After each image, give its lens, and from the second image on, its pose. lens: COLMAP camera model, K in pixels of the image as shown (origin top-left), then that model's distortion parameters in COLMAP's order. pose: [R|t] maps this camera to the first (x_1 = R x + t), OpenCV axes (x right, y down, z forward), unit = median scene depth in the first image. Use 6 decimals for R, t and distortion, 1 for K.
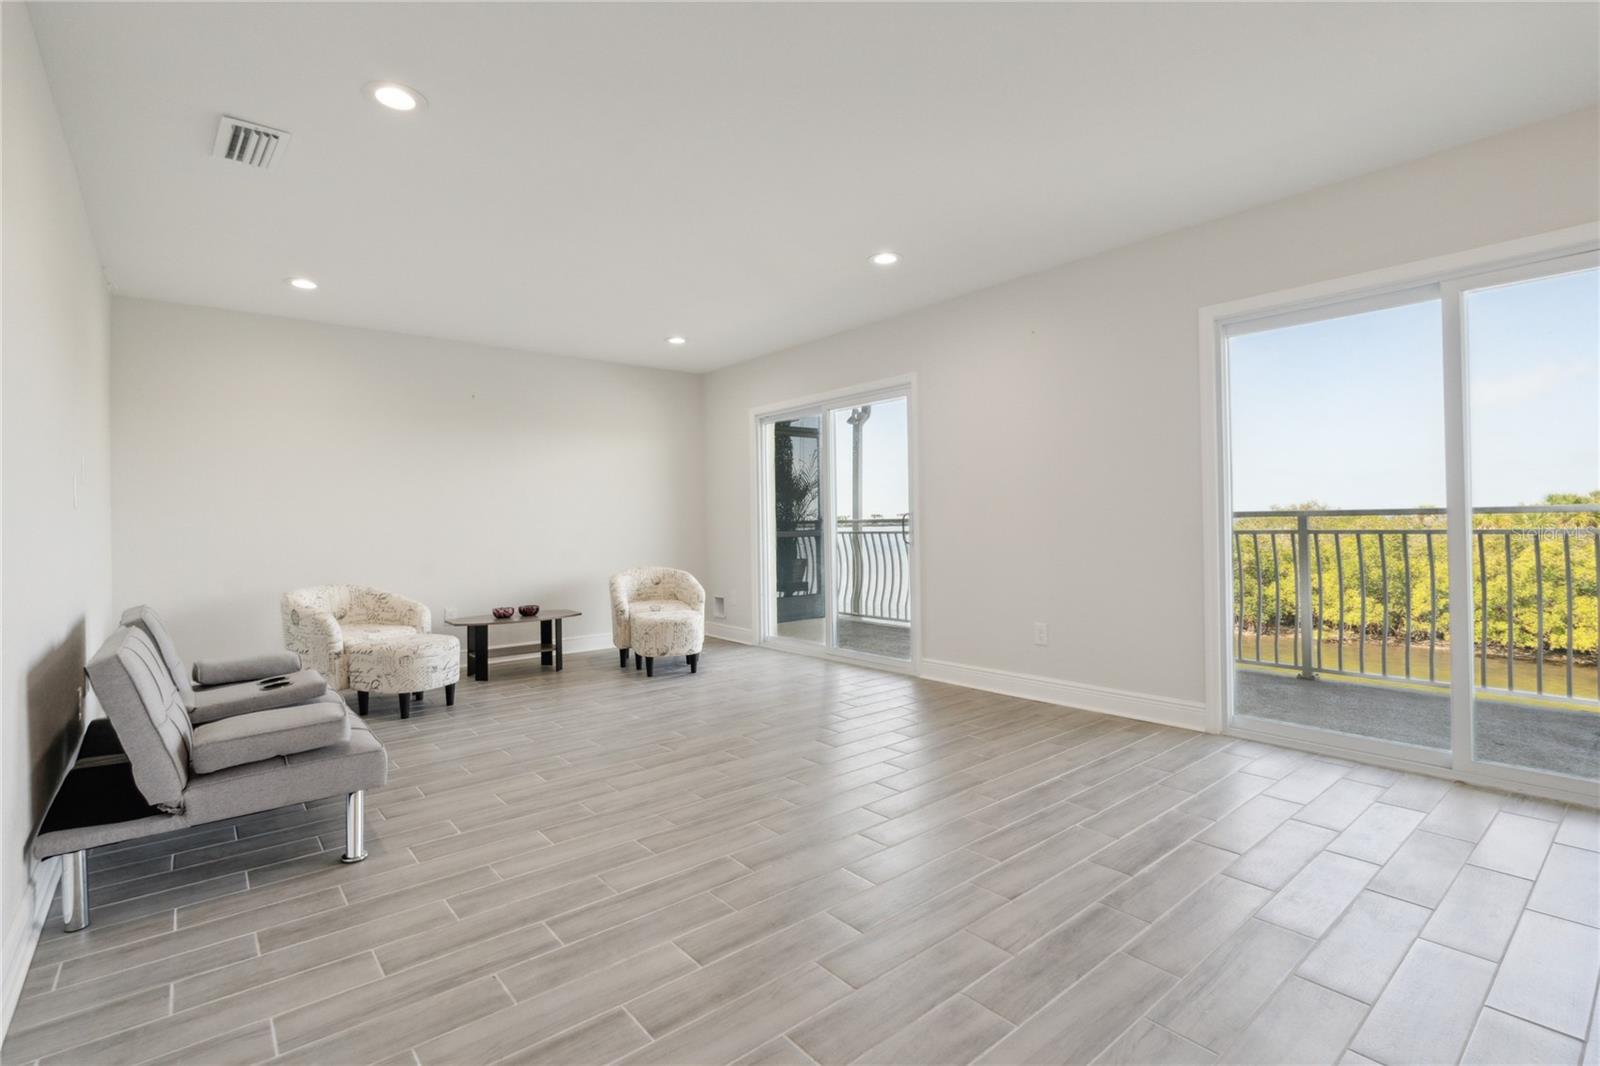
lens RADIAL K [[735.3, 0, 787.7], [0, 735.3, 524.9], [0, 0, 1]] dist [-0.008707, 0.002710]
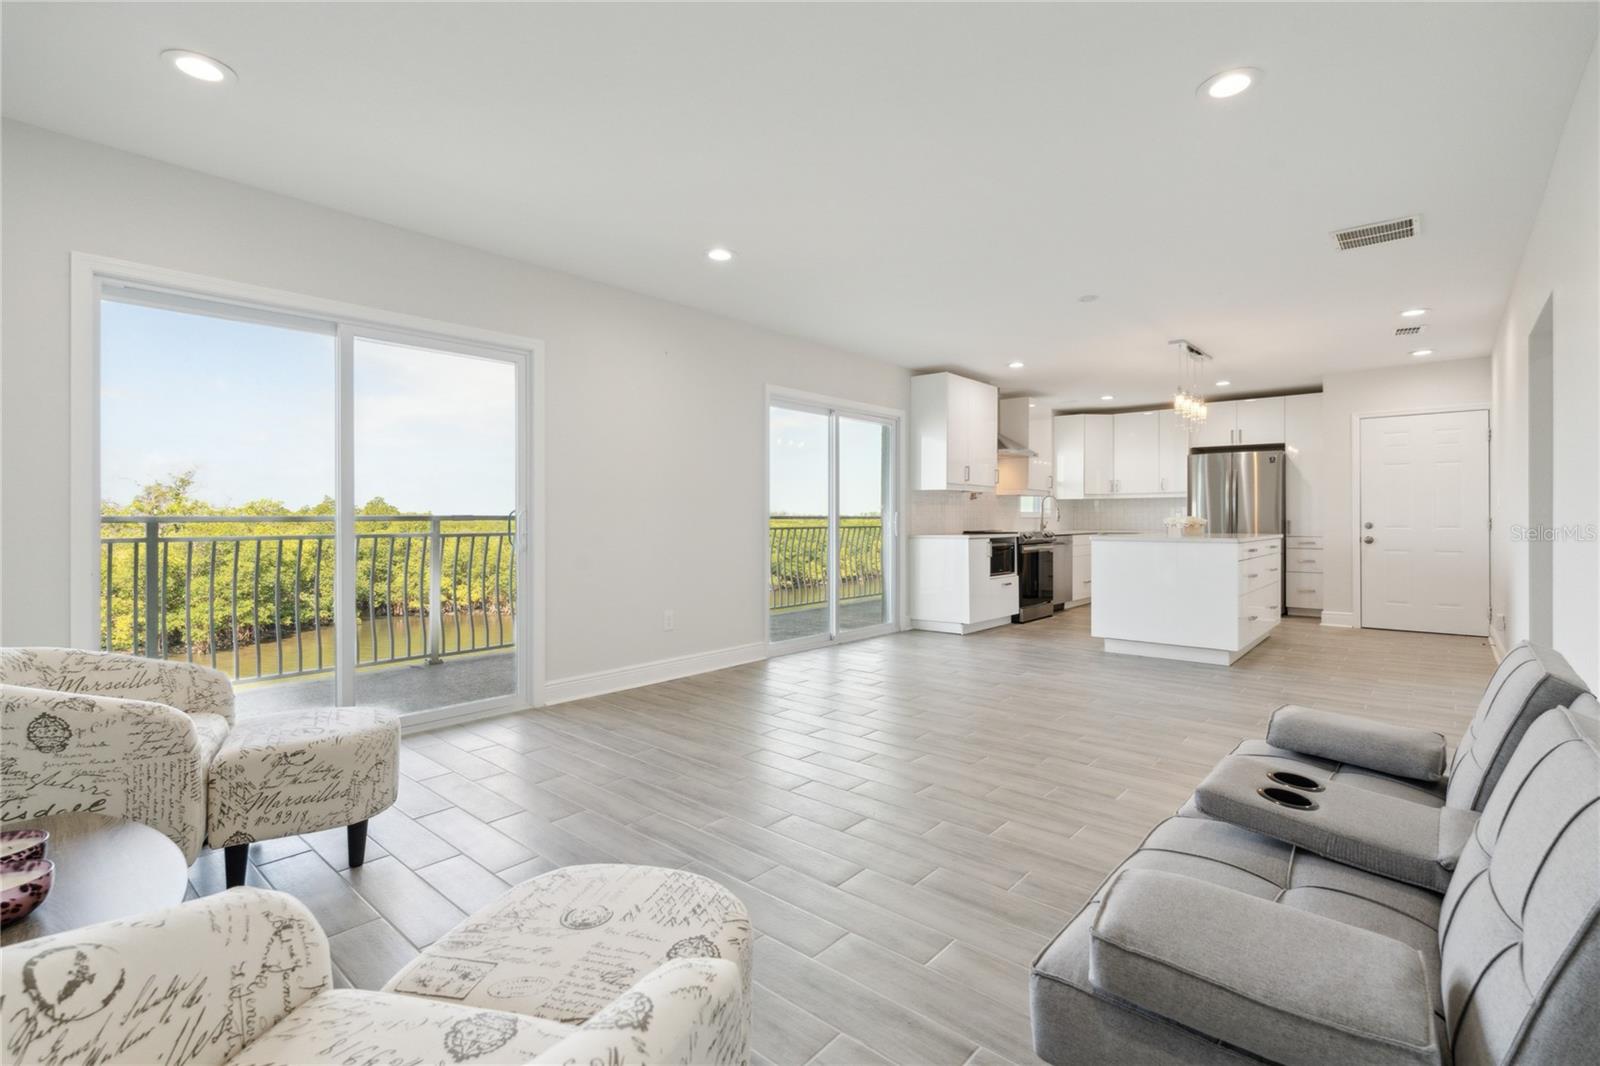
lens RADIAL K [[735.3, 0, 797.8], [0, 735.3, 513.0], [0, 0, 1]] dist [-0.008707, 0.002710]
pose [[-0.159496, 0.025699, 0.986864, -0.674672], [0.007746, 0.999663, -0.024781, 0.010950], [-0.987168, 0.003691, -0.159641, 0.824579]]
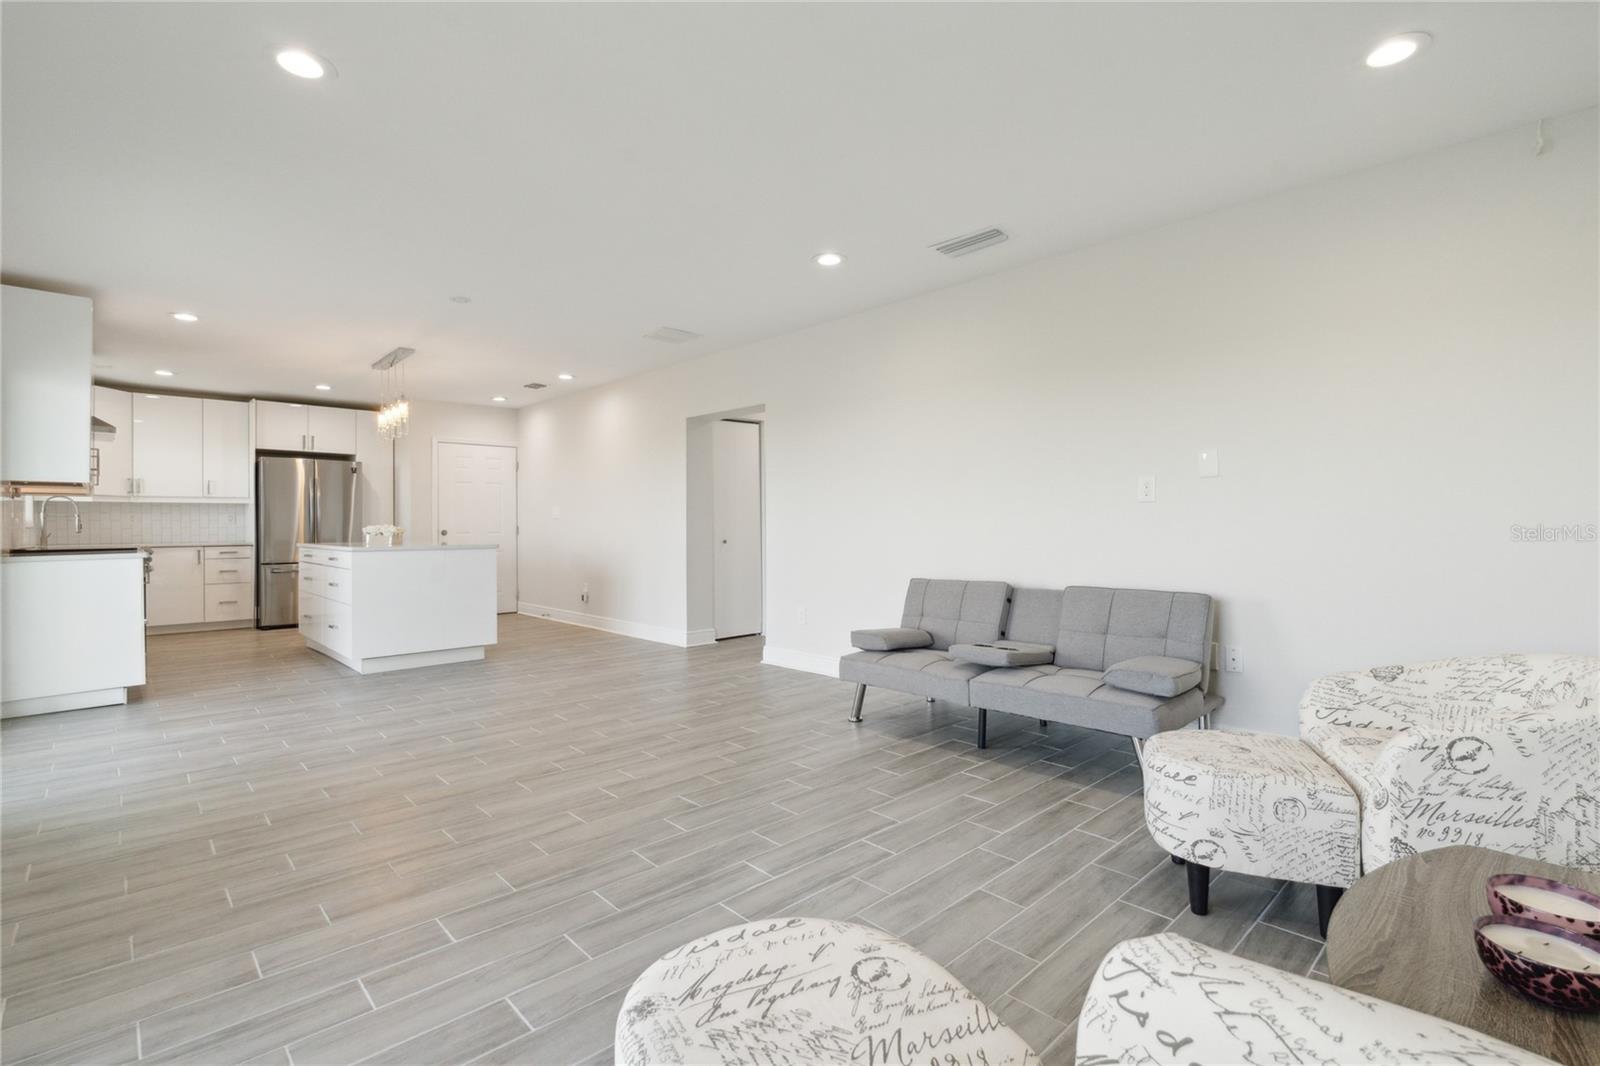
lens RADIAL K [[735.3, 0, 796.6], [0, 735.3, 525.6], [0, 0, 1]] dist [-0.008707, 0.002710]
pose [[-0.997574, 0.023498, -0.065529, -0.165756], [0.022978, 0.999698, 0.008673, -0.003081], [0.065713, 0.007146, -0.997813, 1.245760]]
